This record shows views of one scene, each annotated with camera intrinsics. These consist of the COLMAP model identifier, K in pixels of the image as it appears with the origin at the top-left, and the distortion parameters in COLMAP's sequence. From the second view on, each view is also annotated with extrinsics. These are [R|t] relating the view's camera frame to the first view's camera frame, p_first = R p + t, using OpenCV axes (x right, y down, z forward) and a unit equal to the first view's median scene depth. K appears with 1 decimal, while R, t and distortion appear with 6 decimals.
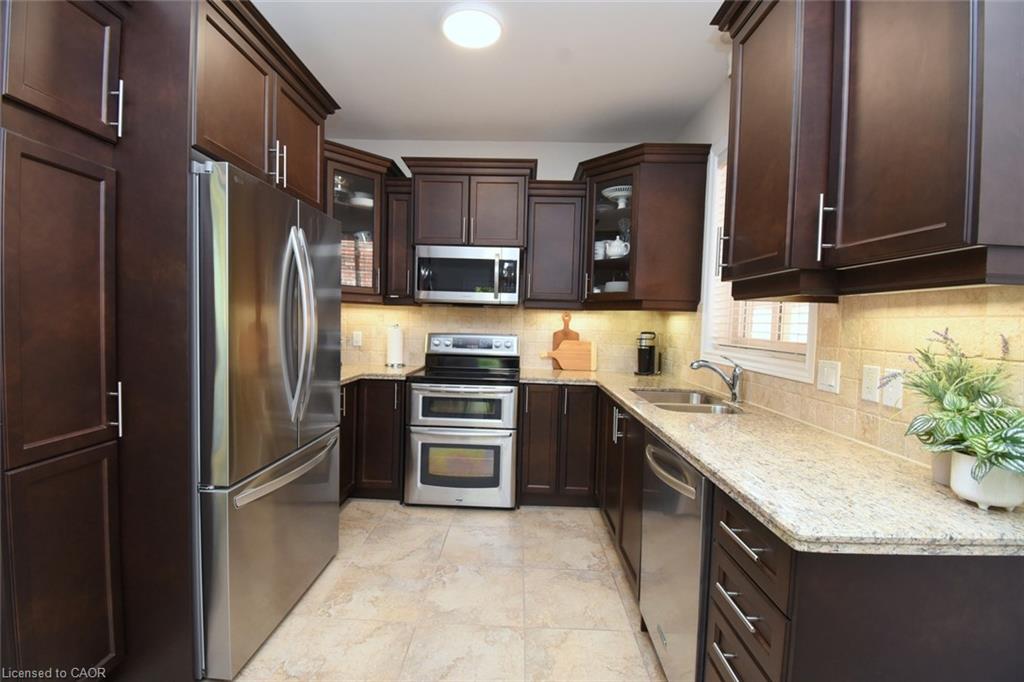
lens RADIAL K [[449.6, 0, 507.7], [0, 449.6, 340.3], [0, 0, 1]] dist [0.018684, -0.026377]
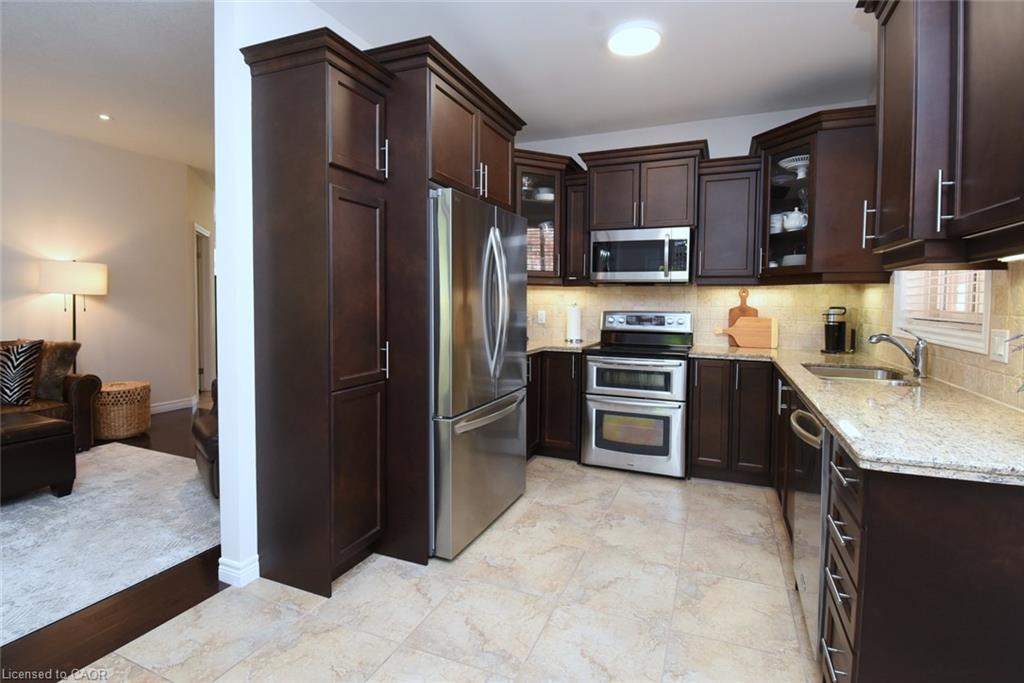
lens RADIAL K [[476.4, 0, 530.4], [0, 476.4, 319.2], [0, 0, 1]] dist [0.004856, -0.018290]
pose [[0.938264, -0.005285, -0.345881, 0.063442], [0.002136, 0.999953, -0.009487, 0.016433], [0.345915, 0.008162, 0.938230, -0.155003]]
